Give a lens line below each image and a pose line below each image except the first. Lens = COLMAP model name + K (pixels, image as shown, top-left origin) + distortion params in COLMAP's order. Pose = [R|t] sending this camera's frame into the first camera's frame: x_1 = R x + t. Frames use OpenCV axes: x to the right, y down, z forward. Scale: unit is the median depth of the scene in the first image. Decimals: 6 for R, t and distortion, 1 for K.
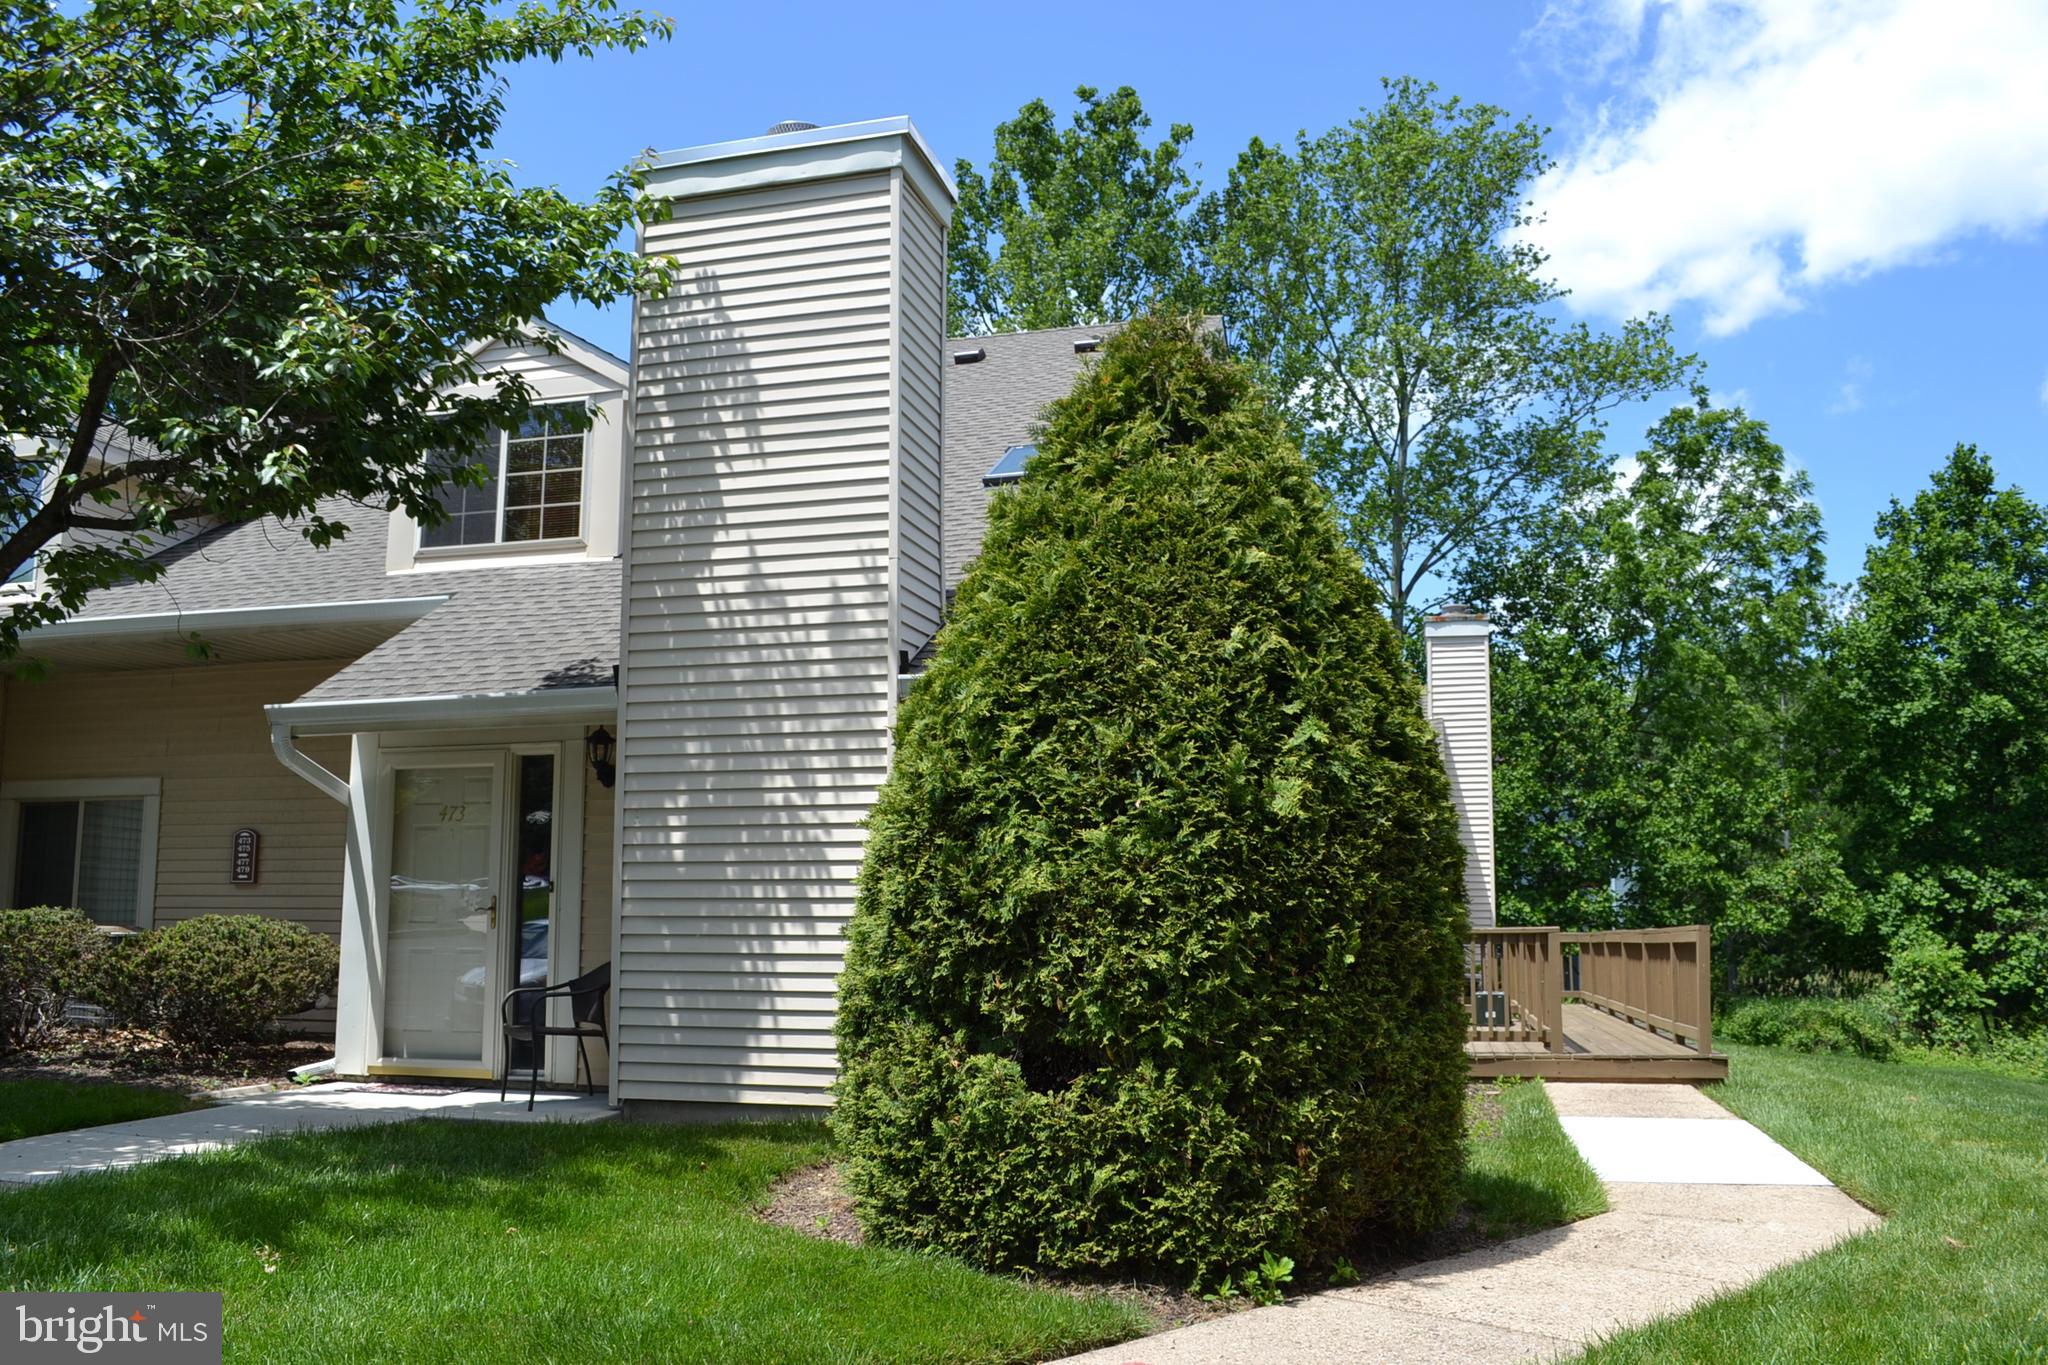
lens RADIAL K [[1638.9, 0, 996.3], [0, 1638.9, 723.1], [0, 0, 1]] dist [-0.075838, 0.003994]
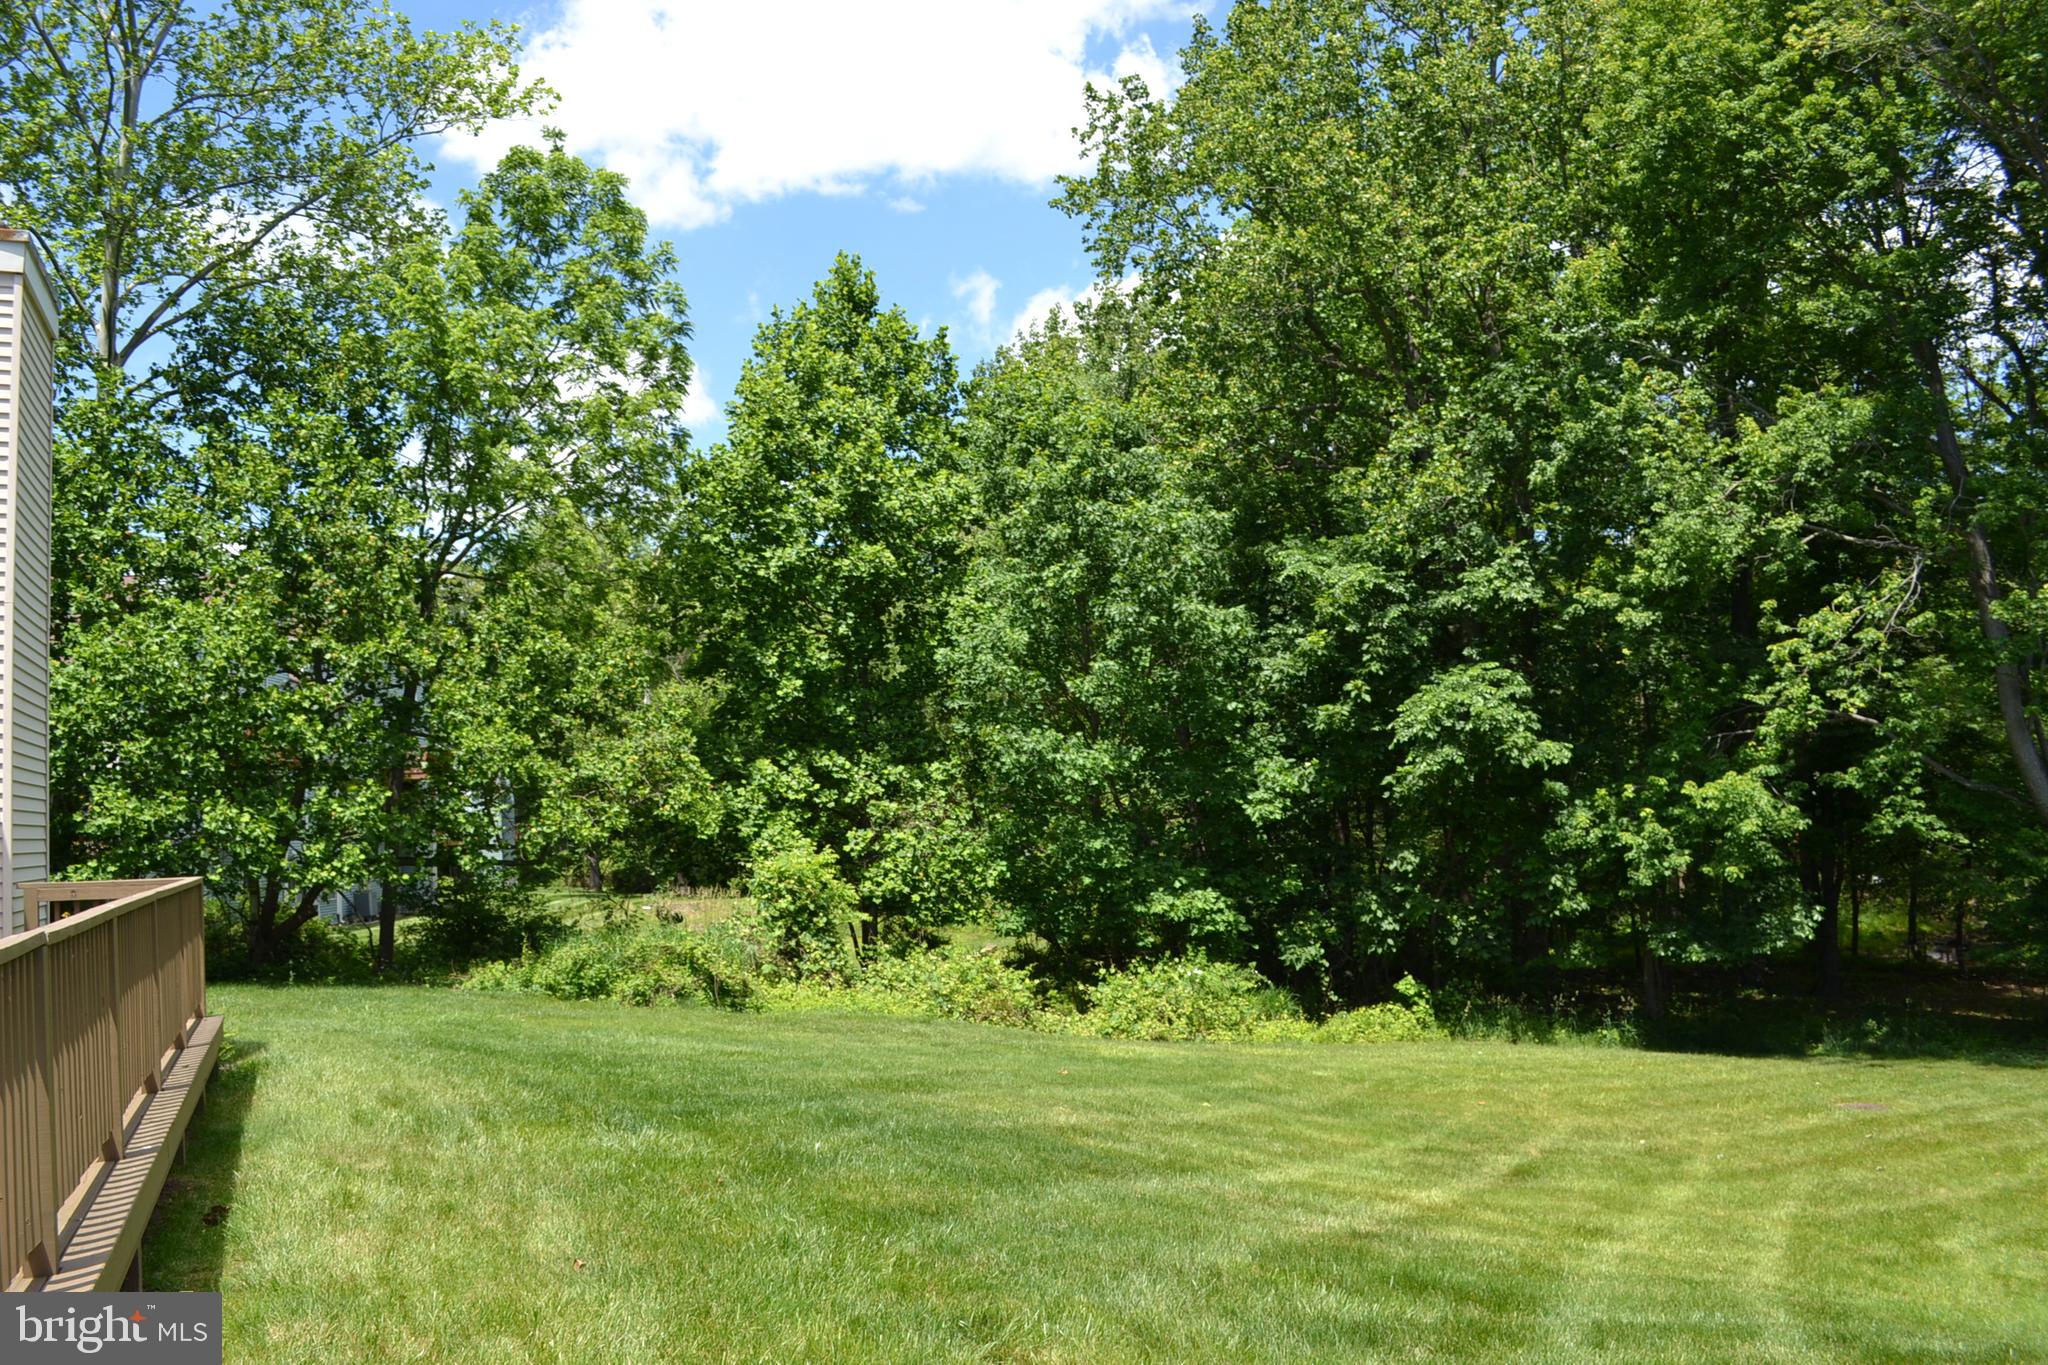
lens RADIAL K [[1638.9, 0, 996.3], [0, 1638.9, 723.1], [0, 0, 1]] dist [-0.075838, 0.003994]
pose [[0.791455, -0.000081, 0.611227, 0.159367], [-0.037762, 0.998083, 0.049029, 0.031781], [-0.610059, -0.061885, 0.789935, 0.288449]]
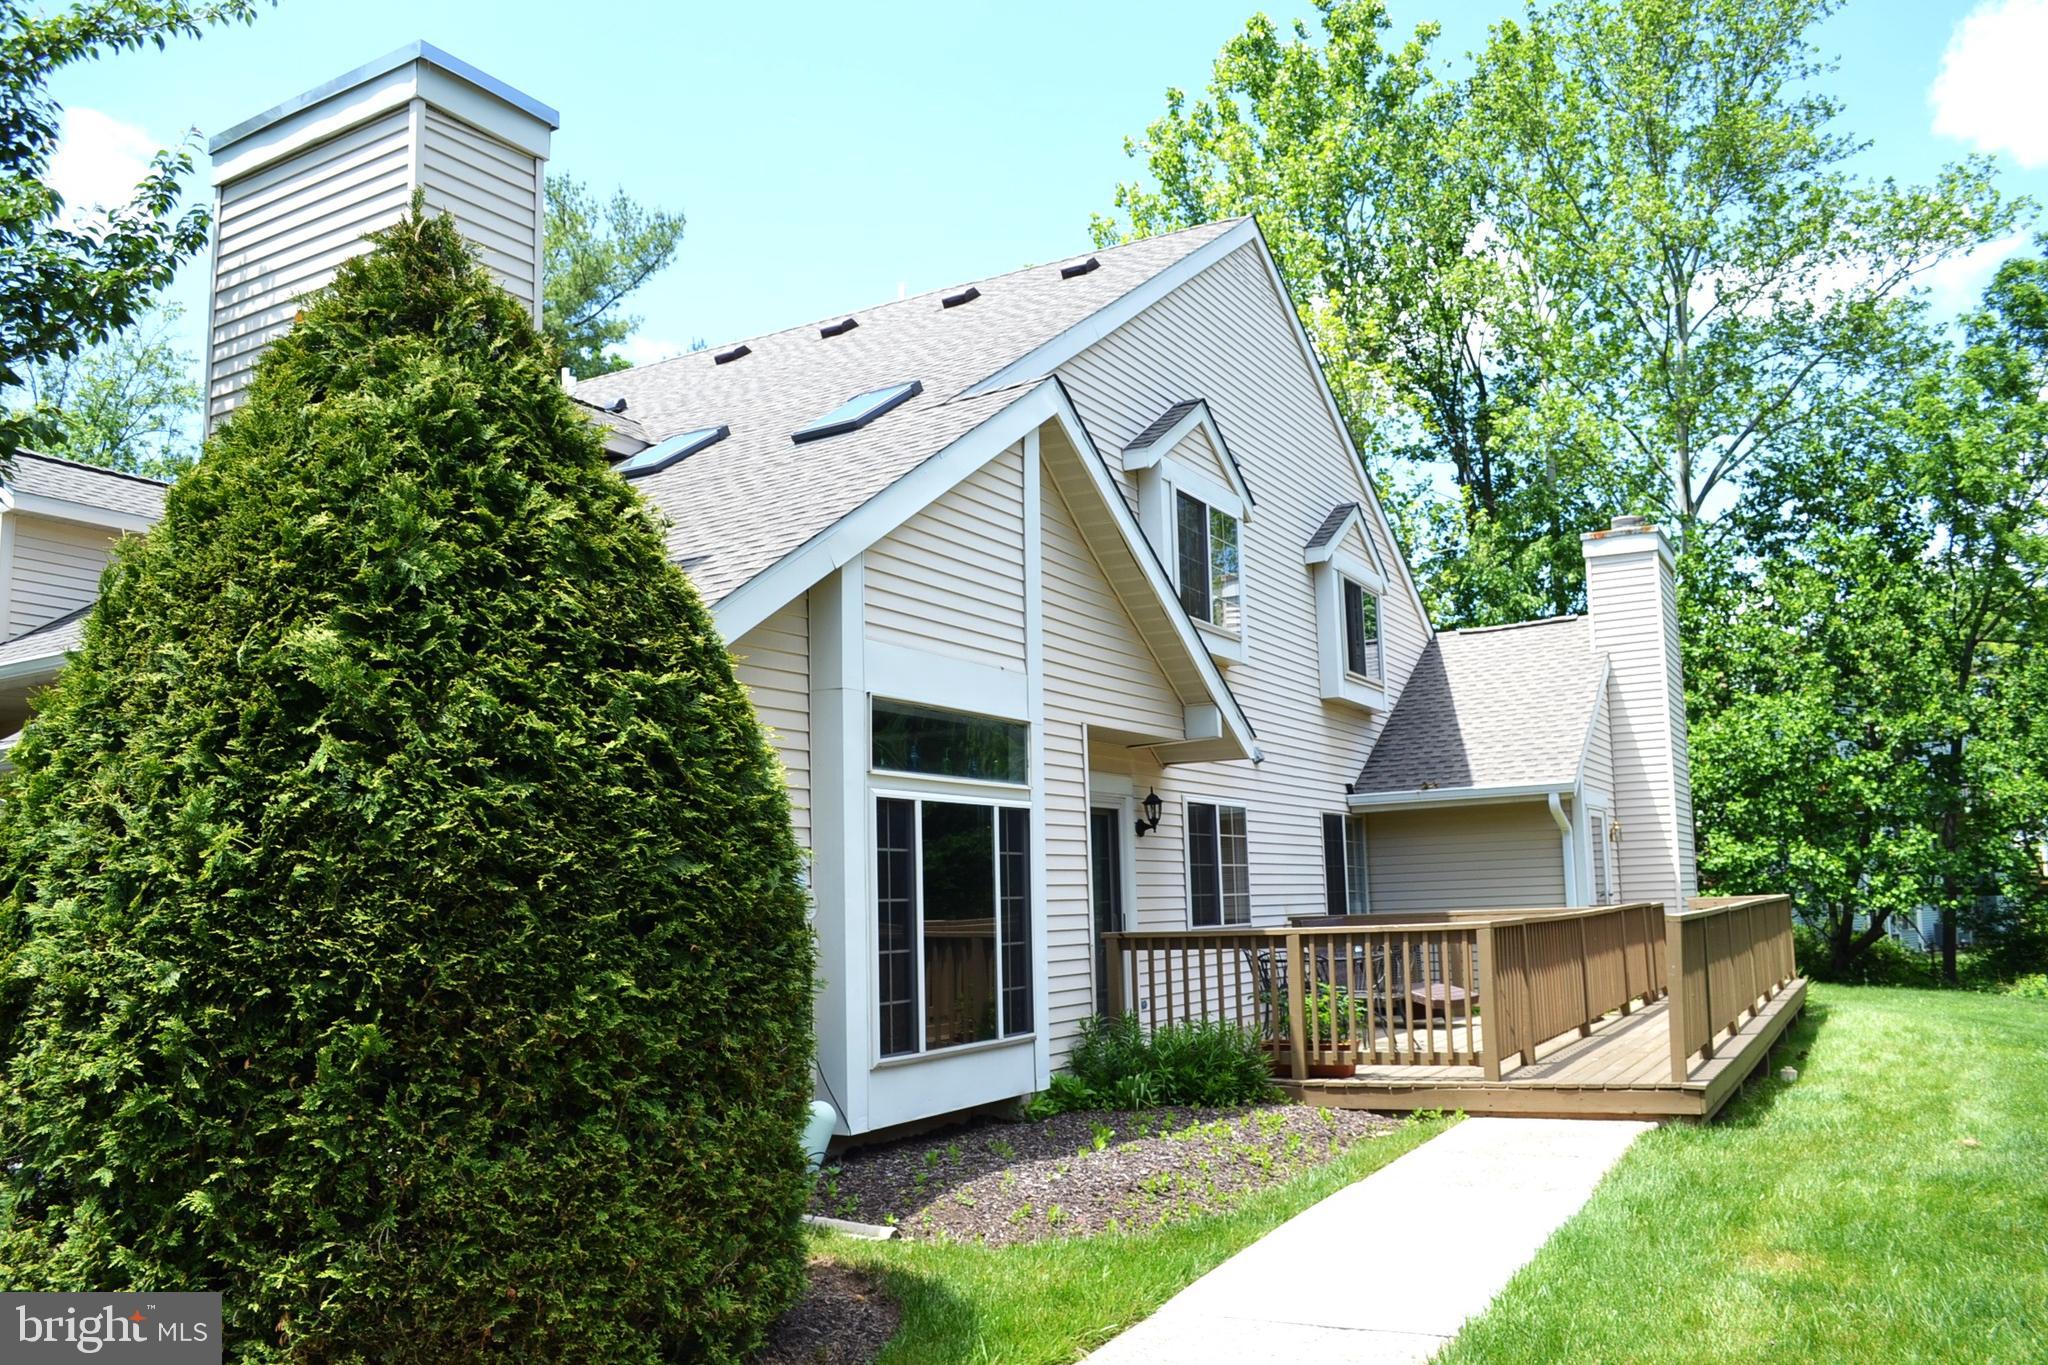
lens RADIAL K [[1642.4, 0, 1024.0], [0, 1642.4, 682.5], [0, 0, 1]] dist [-0.067613, 0.003001]
pose [[0.970314, -0.064474, -0.233097, 0.113075], [0.064937, 0.997873, -0.005696, -0.000673], [0.232969, -0.009610, 0.972437, 0.059280]]
